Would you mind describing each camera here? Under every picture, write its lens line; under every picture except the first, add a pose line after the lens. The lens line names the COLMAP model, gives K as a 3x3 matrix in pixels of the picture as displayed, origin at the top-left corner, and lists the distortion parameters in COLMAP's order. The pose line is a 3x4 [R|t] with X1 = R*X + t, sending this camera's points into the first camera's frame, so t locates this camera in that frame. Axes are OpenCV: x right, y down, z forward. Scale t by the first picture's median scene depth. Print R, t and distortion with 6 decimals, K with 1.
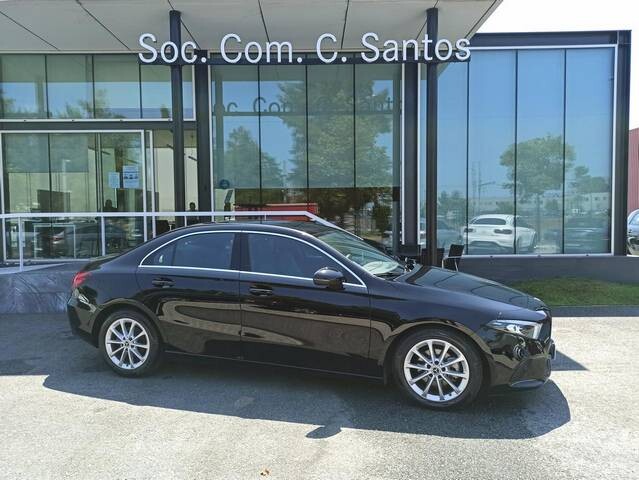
lens RADIAL K [[469.8, 0, 319.5], [0, 469.8, 240.0], [0, 0, 1]] dist [0.016932, -0.004339]
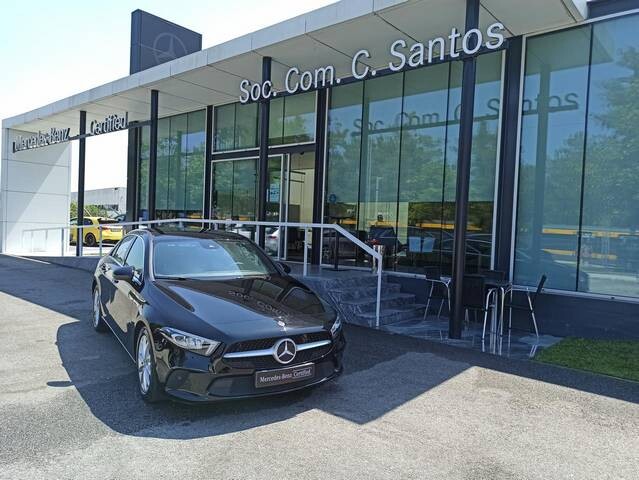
lens RADIAL K [[469.8, 0, 319.5], [0, 469.8, 240.0], [0, 0, 1]] dist [0.016932, -0.004339]
pose [[0.759327, 0.057372, -0.648175, 0.617167], [-0.074531, 0.997218, 0.000955, -0.025410], [0.646426, 0.047584, 0.761491, 0.186562]]
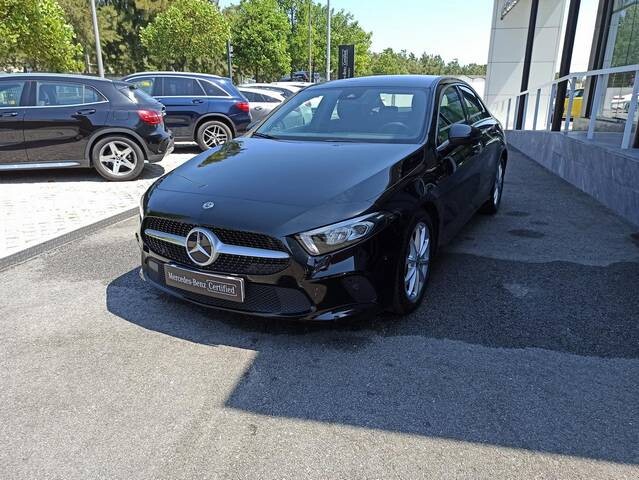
lens RADIAL K [[469.8, 0, 319.5], [0, 469.8, 240.0], [0, 0, 1]] dist [0.016932, -0.004339]
pose [[-0.216799, 0.298915, -0.929327, 0.552390], [-0.039163, 0.948539, 0.314230, -0.013537], [0.975430, 0.104520, -0.193936, 0.698858]]
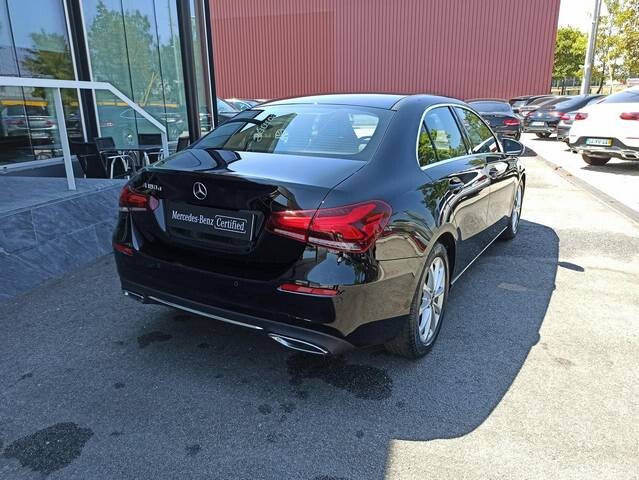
lens RADIAL K [[469.8, 0, 319.5], [0, 469.8, 240.0], [0, 0, 1]] dist [0.016932, -0.004339]
pose [[0.246082, -0.247906, 0.937009, -0.567949], [0.054431, 0.968746, 0.242008, 0.000888], [-0.967719, -0.008551, 0.251885, 0.576372]]
